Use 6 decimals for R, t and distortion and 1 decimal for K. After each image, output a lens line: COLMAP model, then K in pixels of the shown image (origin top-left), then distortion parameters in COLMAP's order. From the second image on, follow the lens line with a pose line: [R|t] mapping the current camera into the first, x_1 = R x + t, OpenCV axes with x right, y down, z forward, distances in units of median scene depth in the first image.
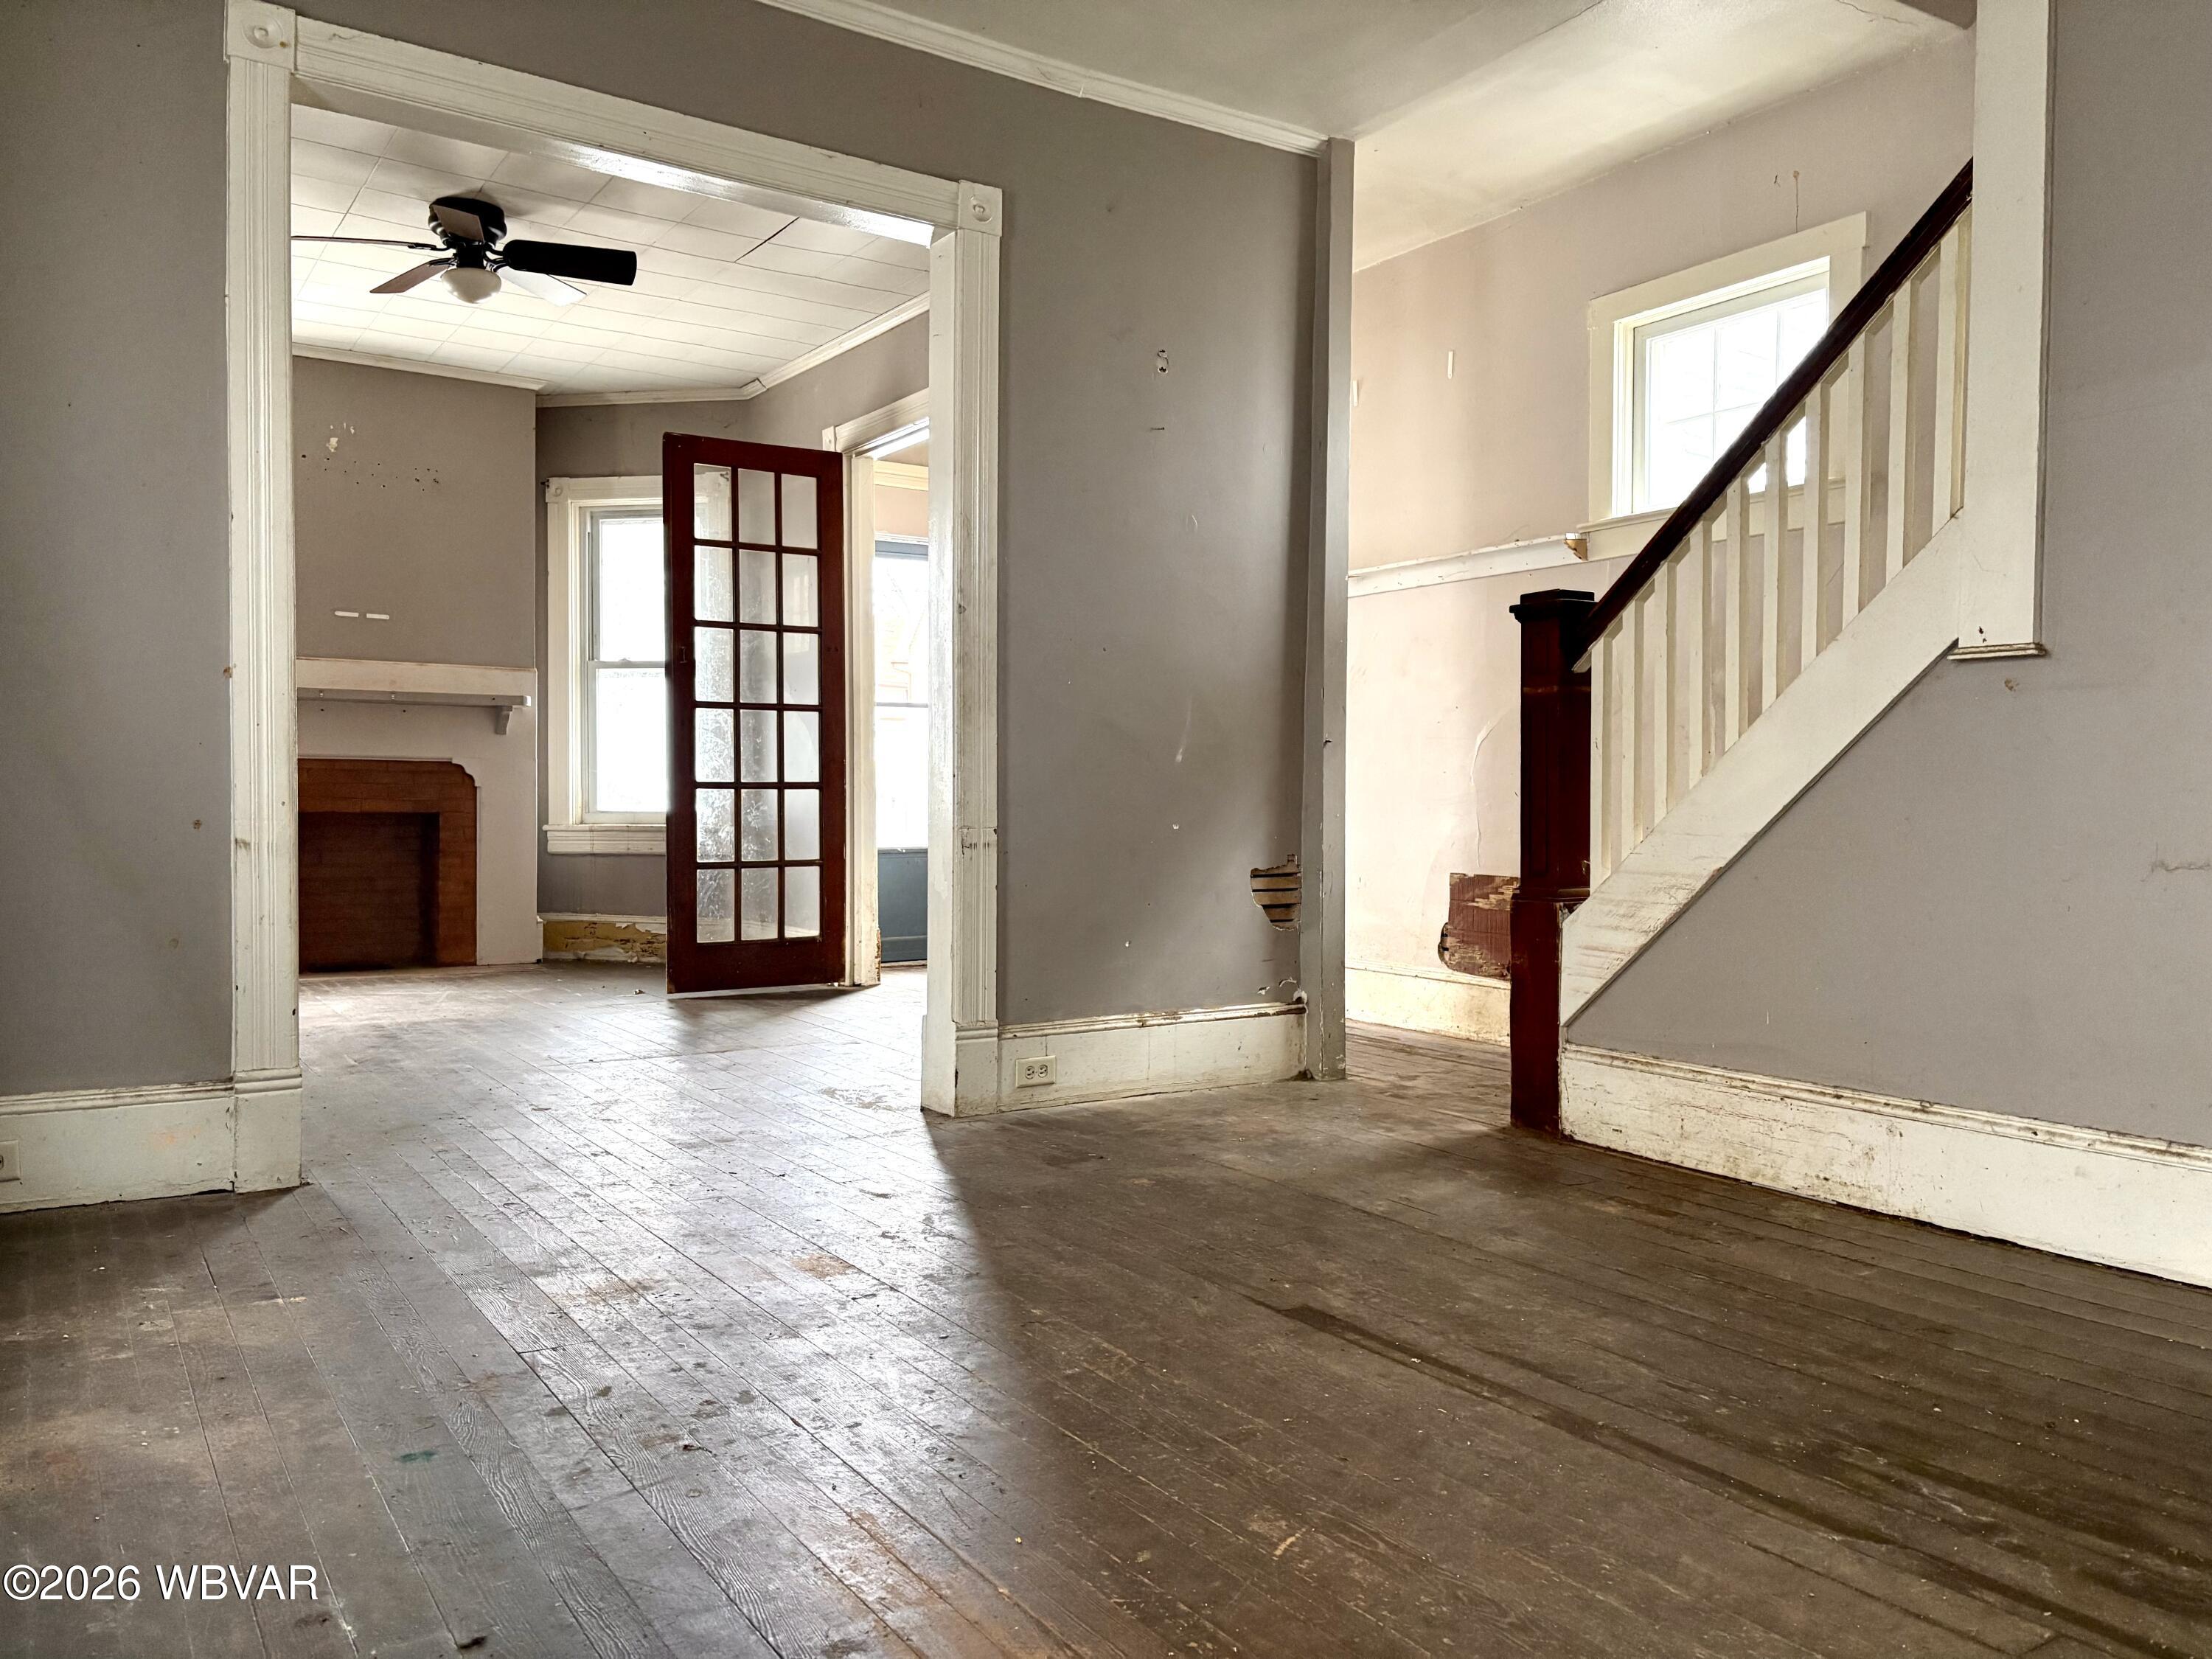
lens RADIAL K [[1671.5, 0, 1113.5], [0, 1671.5, 827.5], [0, 0, 1]] dist [0.055330, -0.055075]
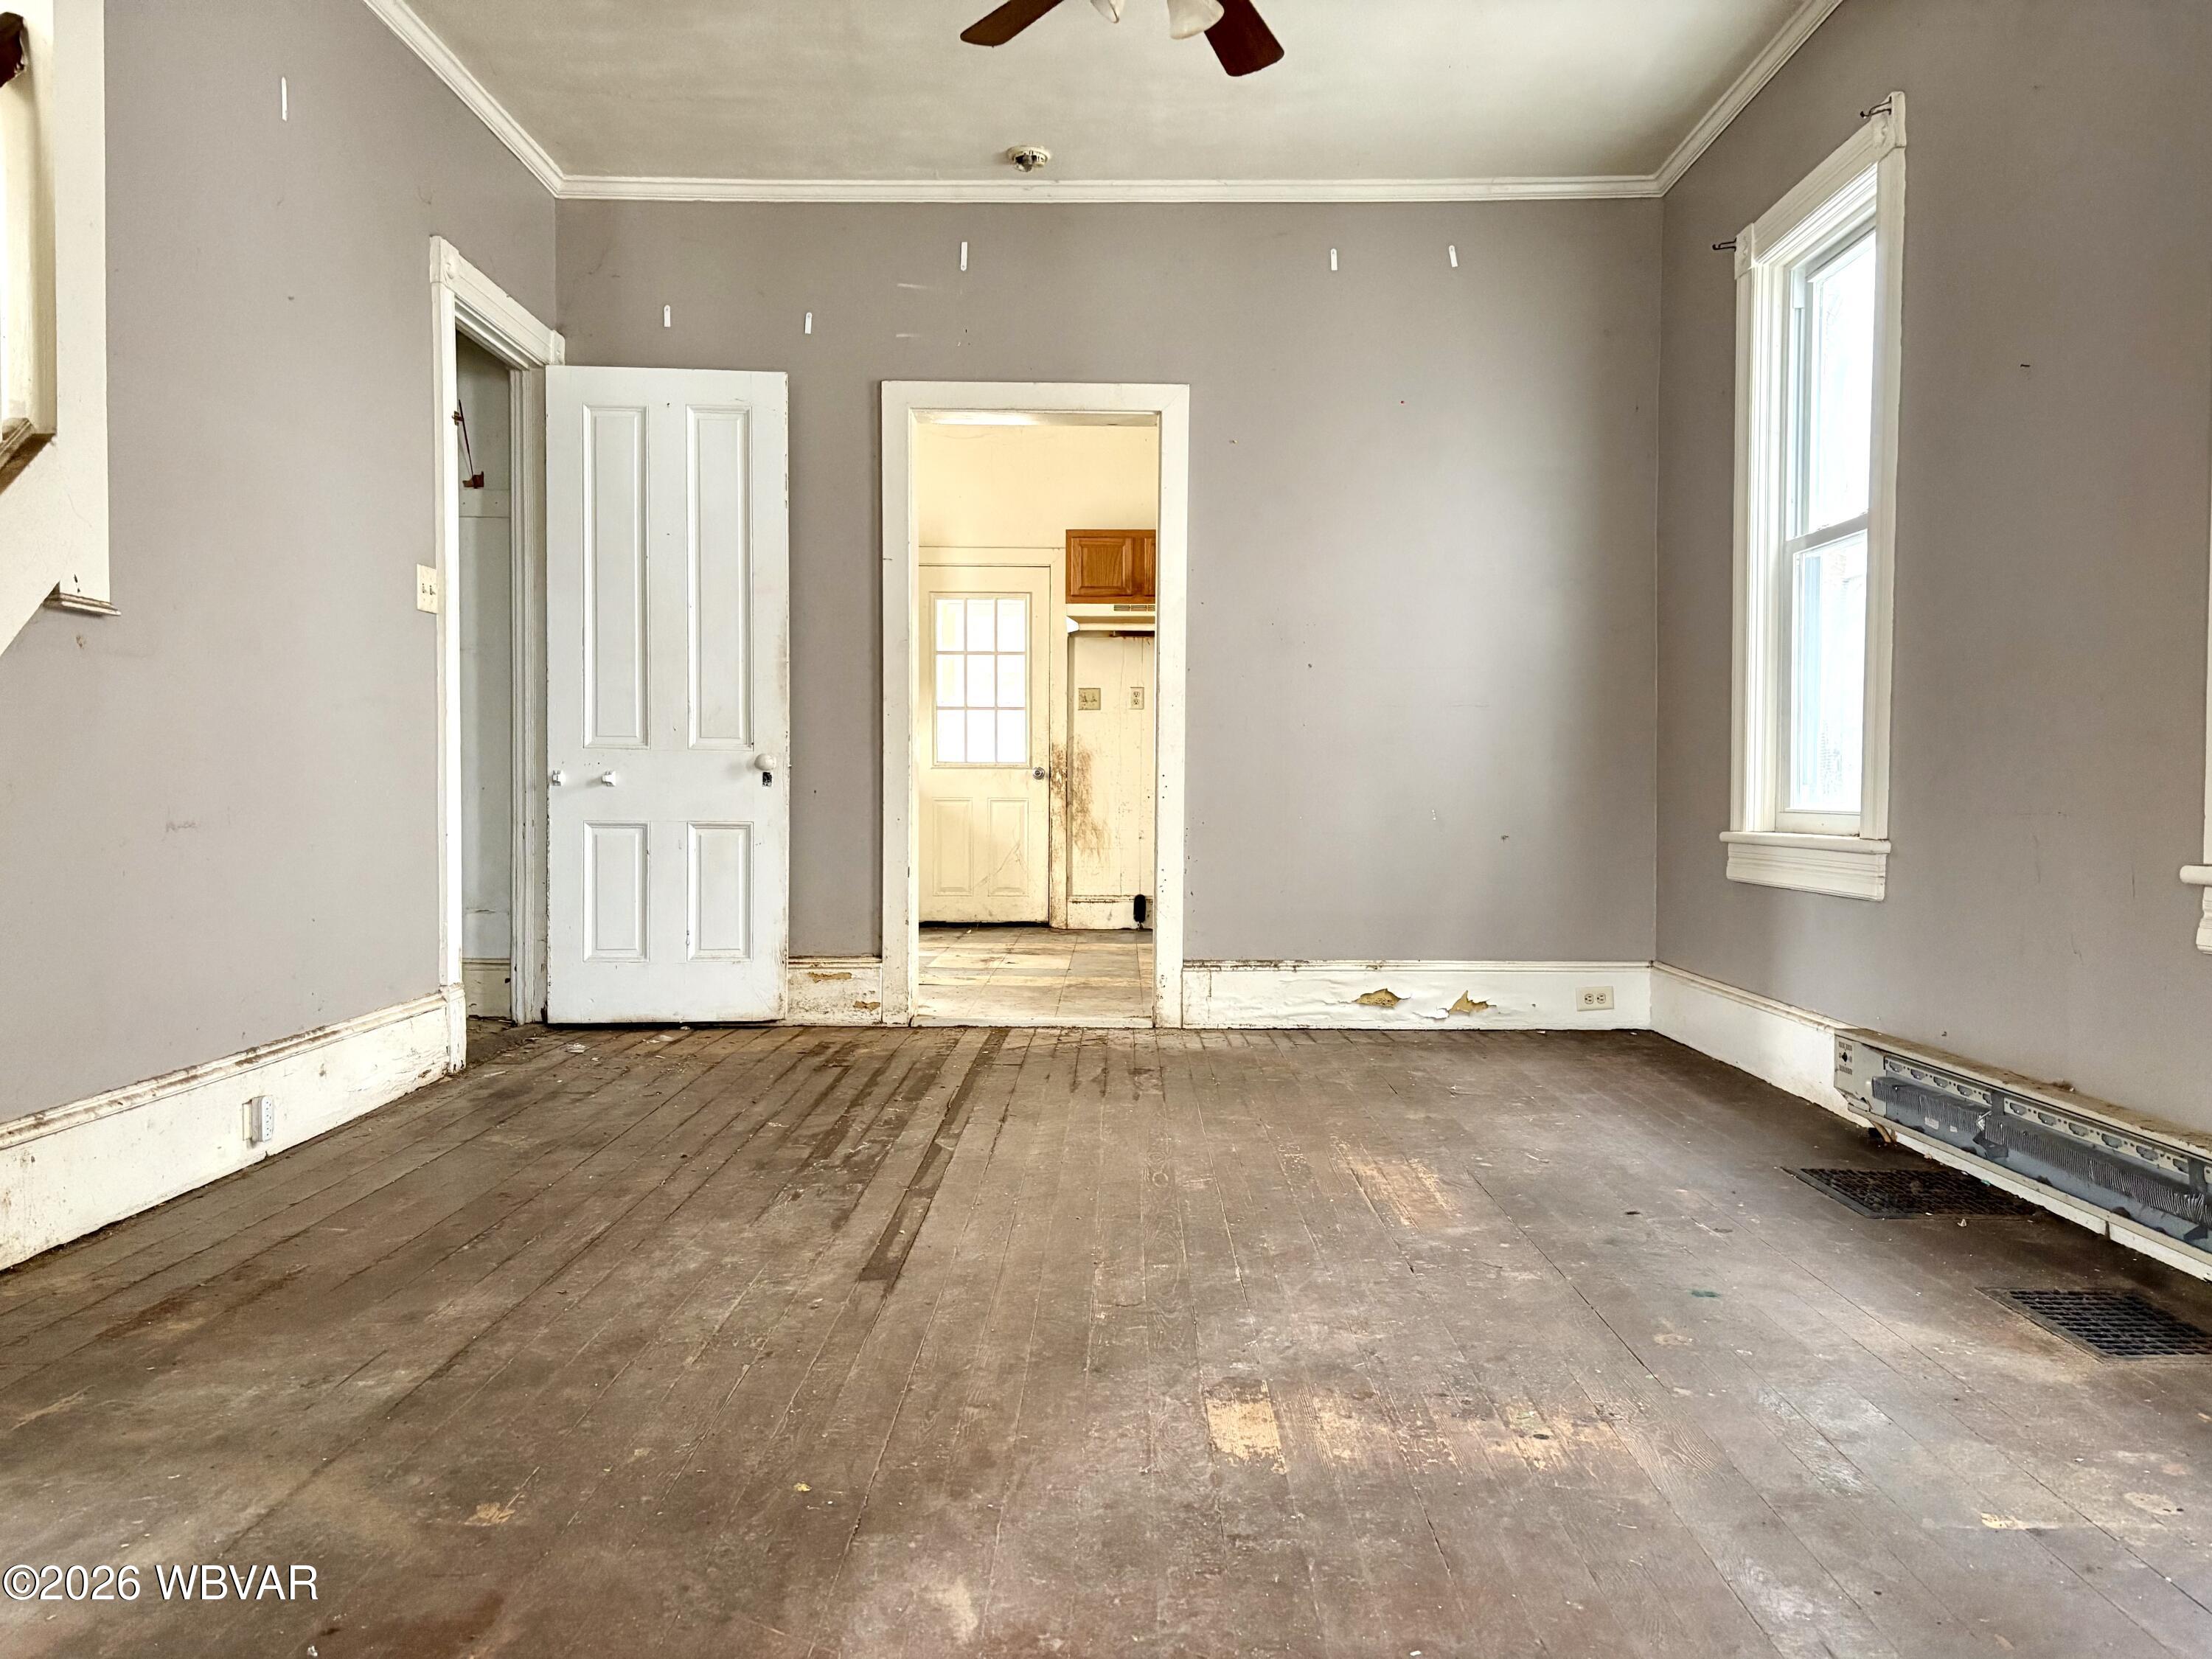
lens RADIAL K [[1671.5, 0, 1104.2], [0, 1671.5, 841.4], [0, 0, 1]] dist [0.055330, -0.055075]
pose [[-0.835771, -0.027120, 0.548407, -0.459572], [-0.002948, 0.998987, 0.044909, -0.017460], [-0.549070, 0.035917, -0.835005, 1.464591]]
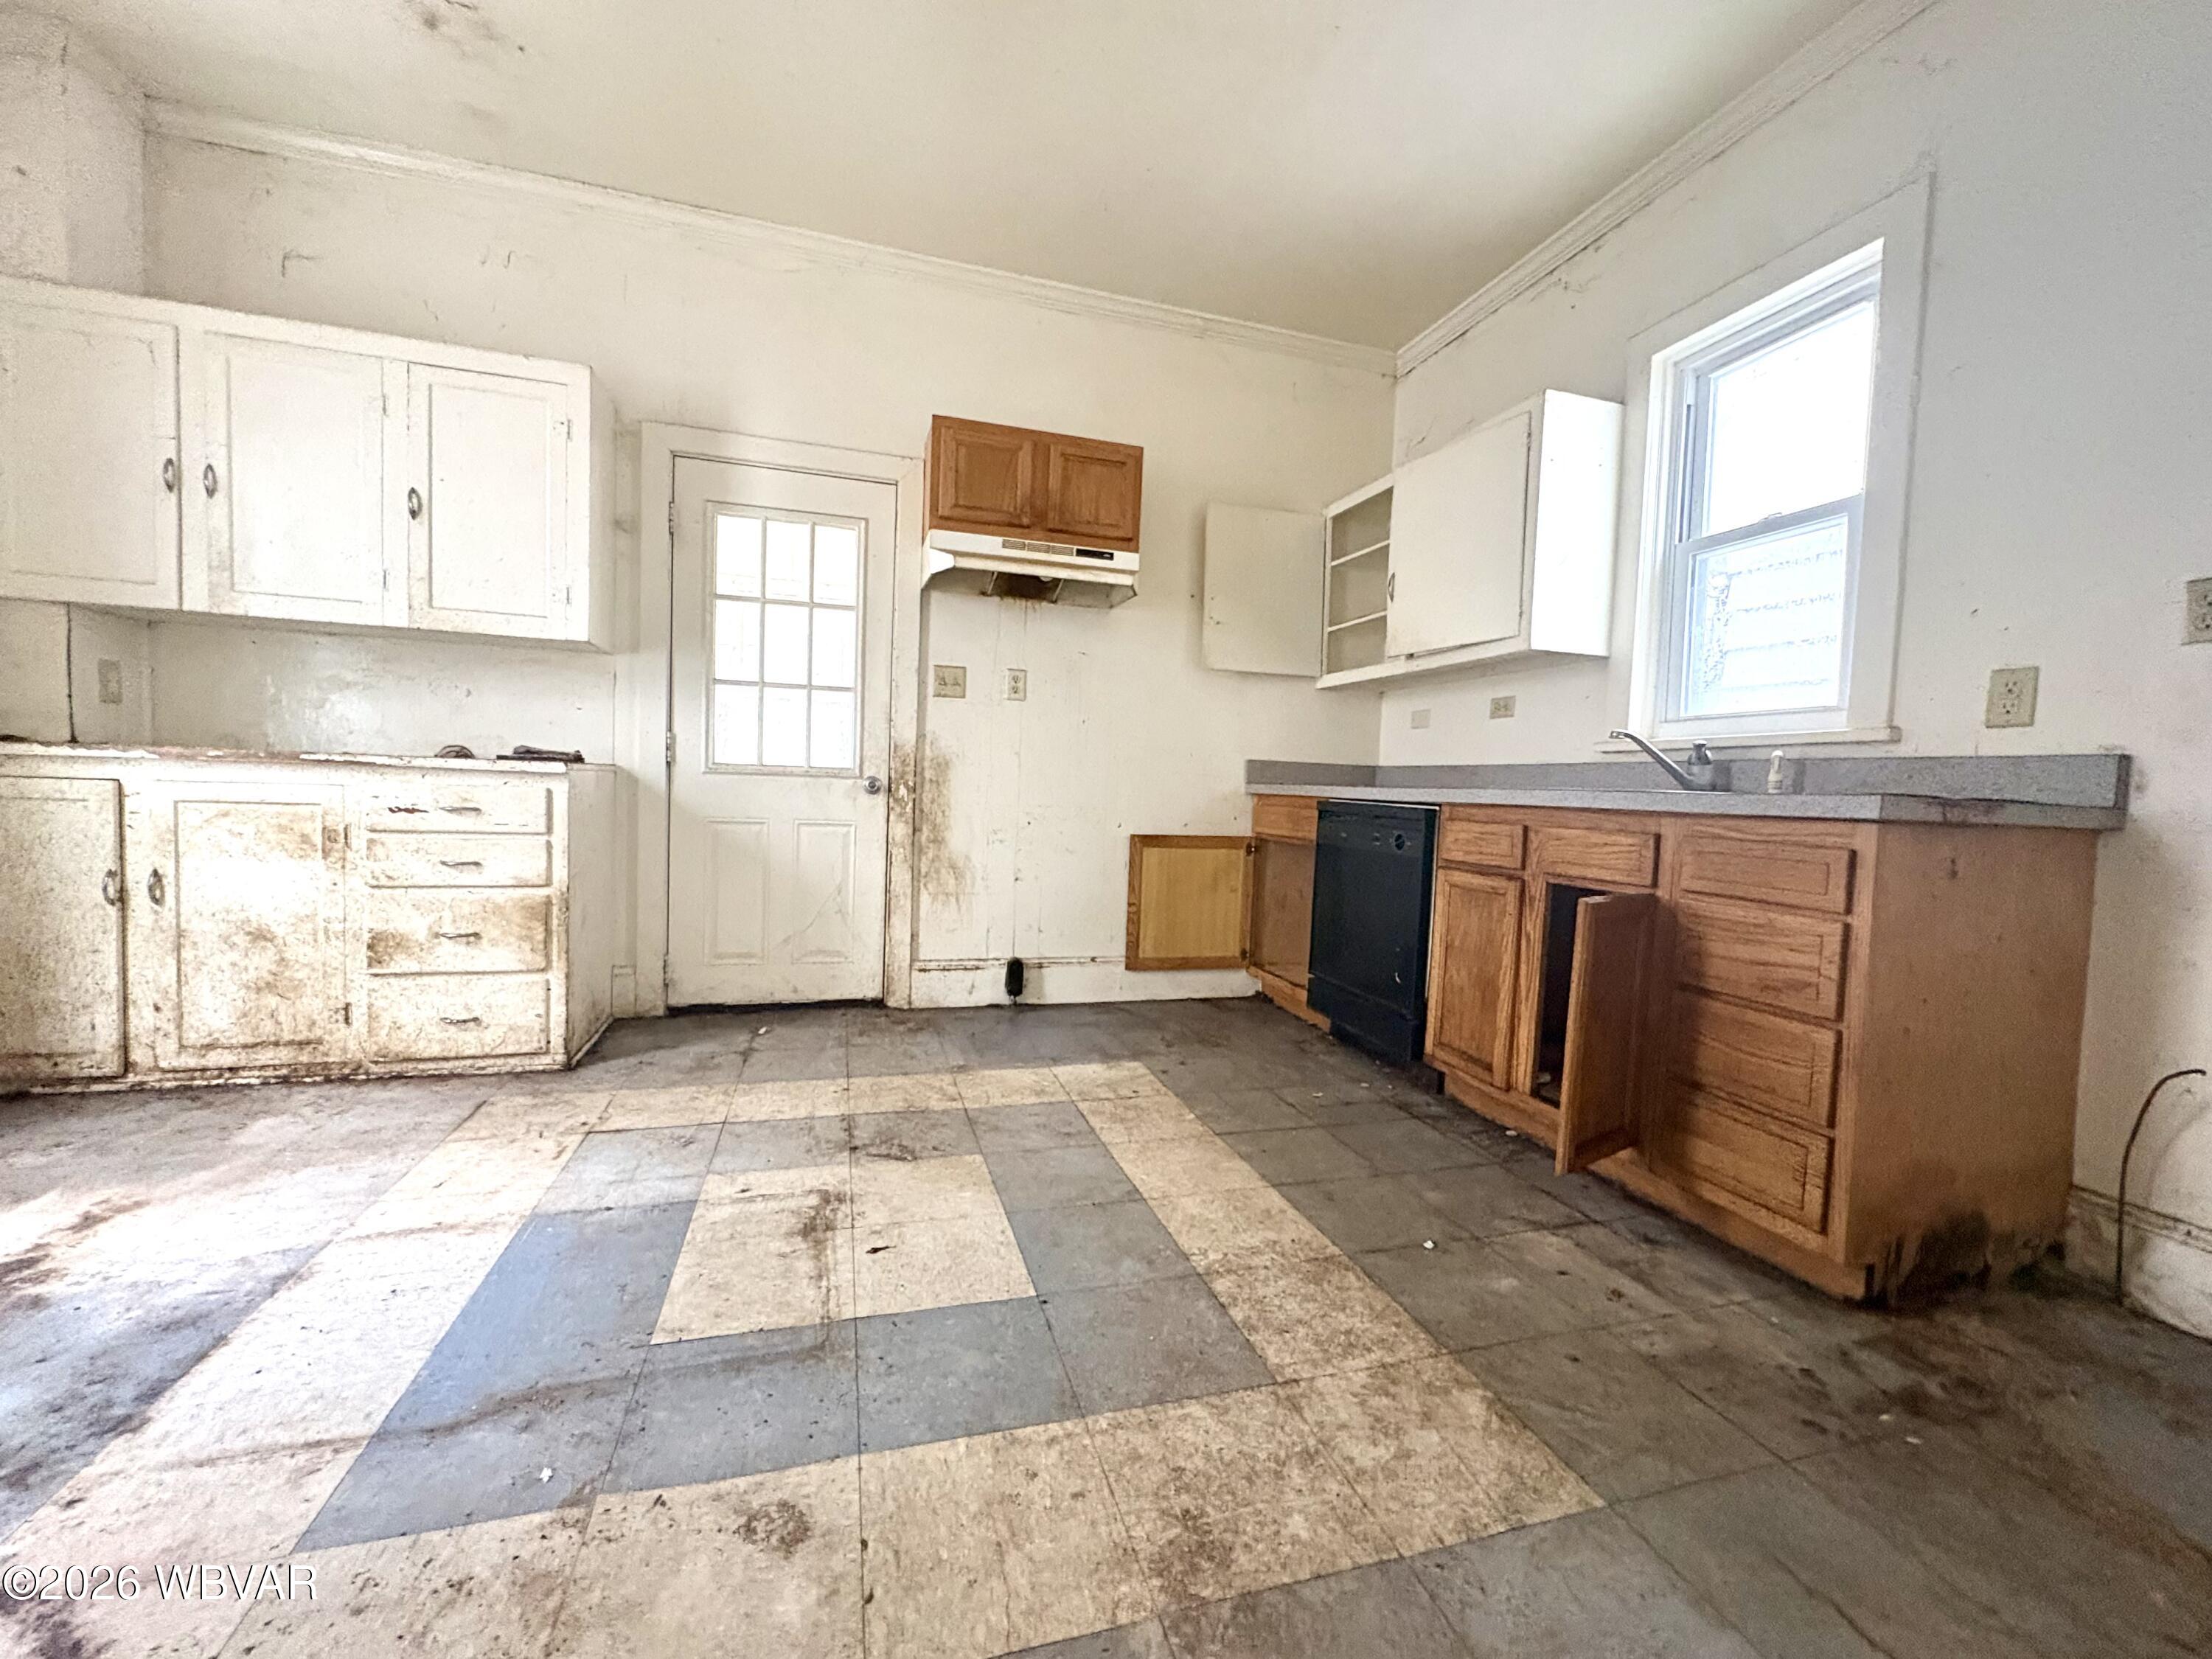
lens RADIAL K [[881.5, 0, 1102.2], [0, 881.5, 828.1], [0, 0, 1]] dist [-0.000122, 0.000103]
pose [[-0.961742, -0.051291, 0.269113, 0.677327], [-0.037842, 0.997773, 0.054931, -0.022173], [-0.271331, 0.042645, -0.961541, 0.044356]]
